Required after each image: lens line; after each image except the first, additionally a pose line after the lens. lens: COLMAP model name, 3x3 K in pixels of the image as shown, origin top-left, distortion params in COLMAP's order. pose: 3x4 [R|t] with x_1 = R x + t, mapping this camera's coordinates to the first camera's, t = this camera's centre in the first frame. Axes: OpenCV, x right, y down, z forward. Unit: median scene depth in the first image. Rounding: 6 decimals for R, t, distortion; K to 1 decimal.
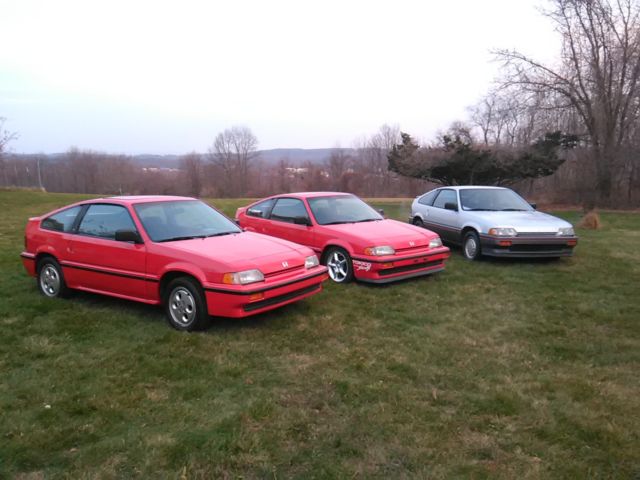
lens RADIAL K [[530.2, 0, 329.7], [0, 530.2, 239.7], [0, 0, 1]] dist [0.093796, -0.150219]
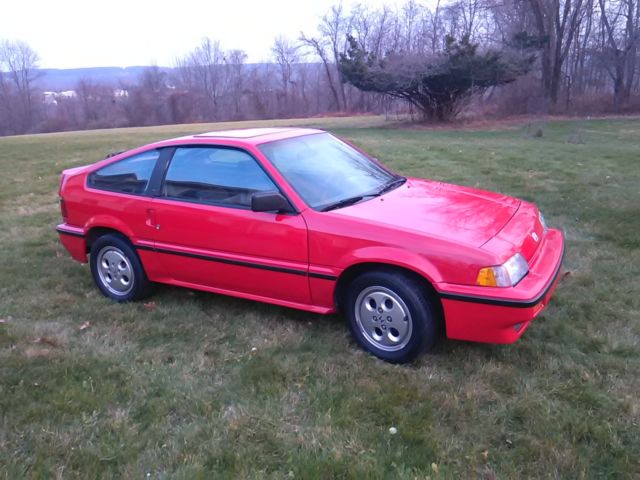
lens RADIAL K [[530.2, 0, 329.7], [0, 530.2, 239.7], [0, 0, 1]] dist [0.093796, -0.150219]
pose [[0.997081, -0.057219, 0.050551, -0.295181], [0.048601, 0.986279, 0.157771, -0.047420], [-0.058885, -0.154854, 0.986181, 0.359604]]
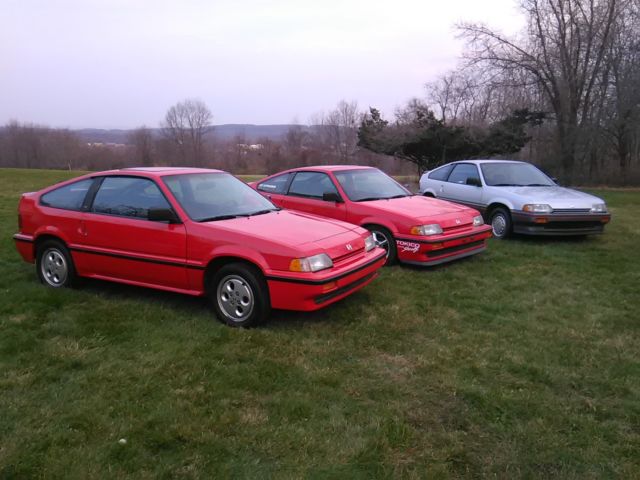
lens RADIAL K [[526.4, 0, 329.7], [0, 526.4, 240.8], [0, 0, 1]] dist [0.093014, -0.139553]
pose [[0.996085, -0.007900, 0.088047, -0.163381], [0.003923, 0.998968, 0.045258, -0.002289], [-0.088314, -0.044736, 0.995088, 0.130961]]
